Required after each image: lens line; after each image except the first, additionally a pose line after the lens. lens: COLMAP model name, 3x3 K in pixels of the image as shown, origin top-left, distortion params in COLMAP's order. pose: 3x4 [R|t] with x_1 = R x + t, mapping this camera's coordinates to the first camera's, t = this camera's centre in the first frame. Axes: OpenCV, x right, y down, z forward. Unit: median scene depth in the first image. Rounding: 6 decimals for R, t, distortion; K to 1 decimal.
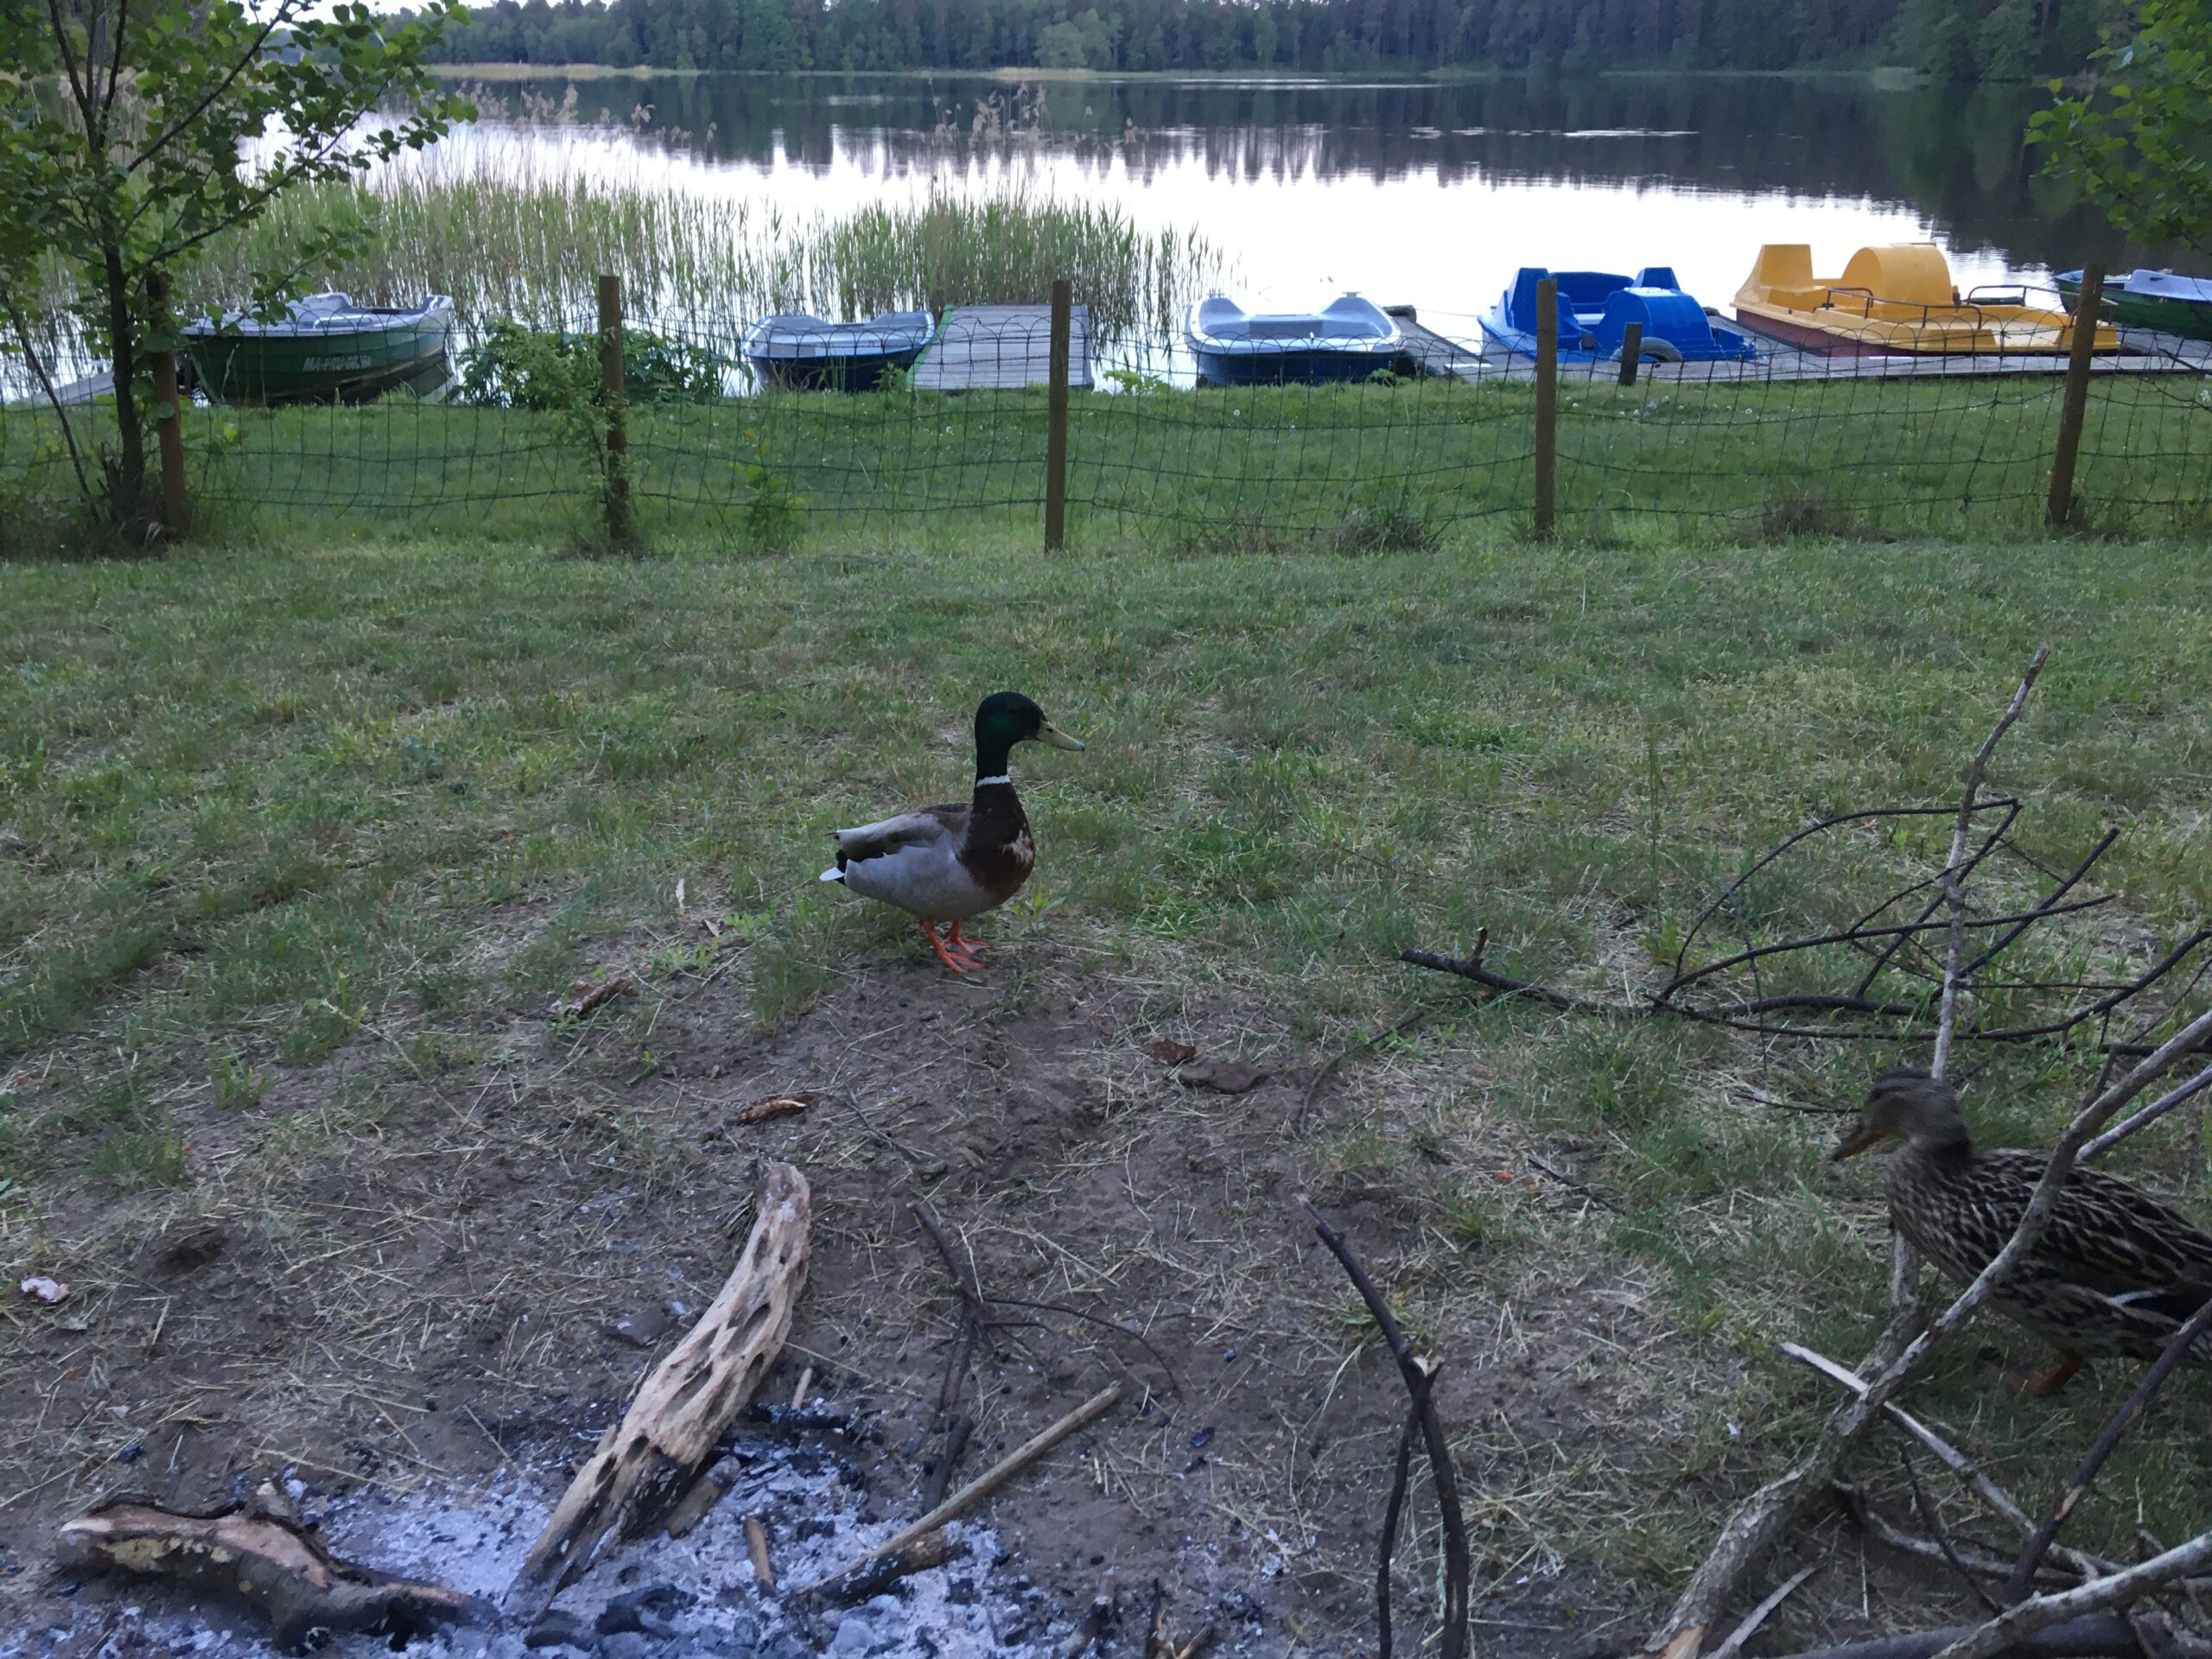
lens RADIAL K [[1834.1, 0, 1110.7], [0, 1834.1, 827.3], [0, 0, 1]] dist [0.010601, -0.010675]
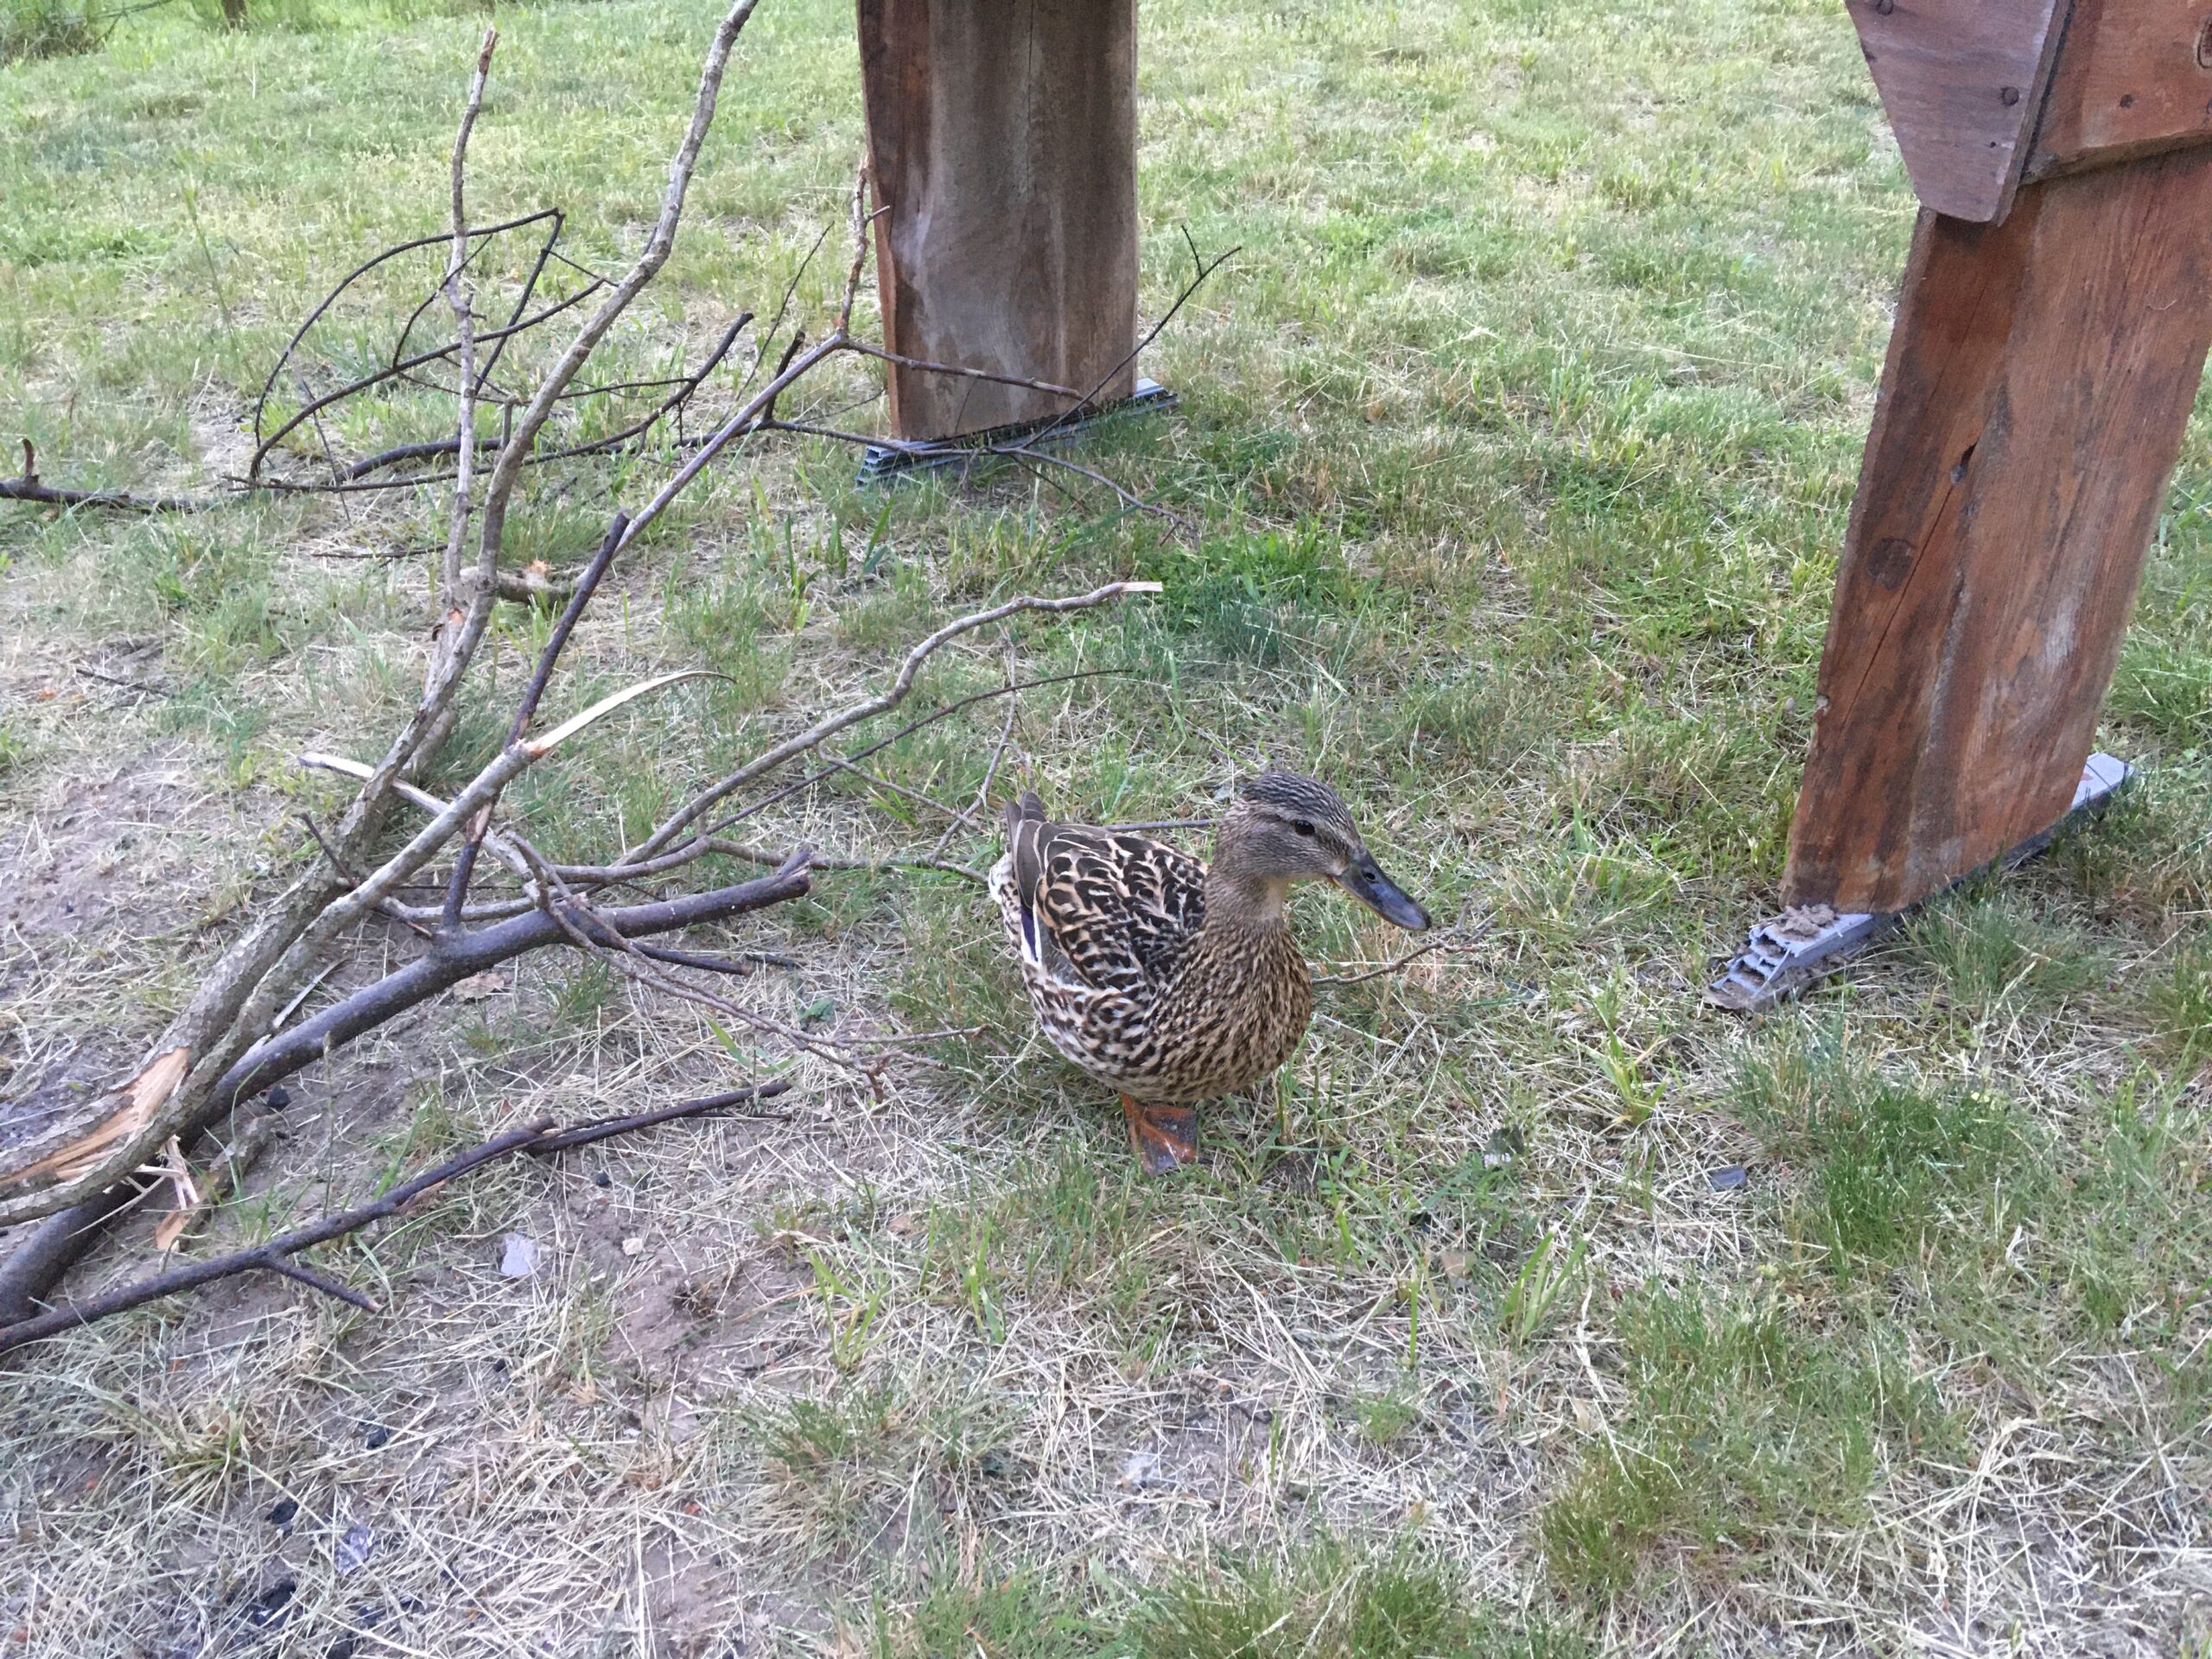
lens RADIAL K [[1834.1, 0, 1109.7], [0, 1834.1, 837.5], [0, 0, 1]] dist [0.010601, -0.010675]
pose [[0.826109, -0.289913, 0.483214, 0.188690], [0.159820, 0.942834, 0.292440, 0.074873], [-0.540372, -0.164360, 0.825217, -0.050837]]
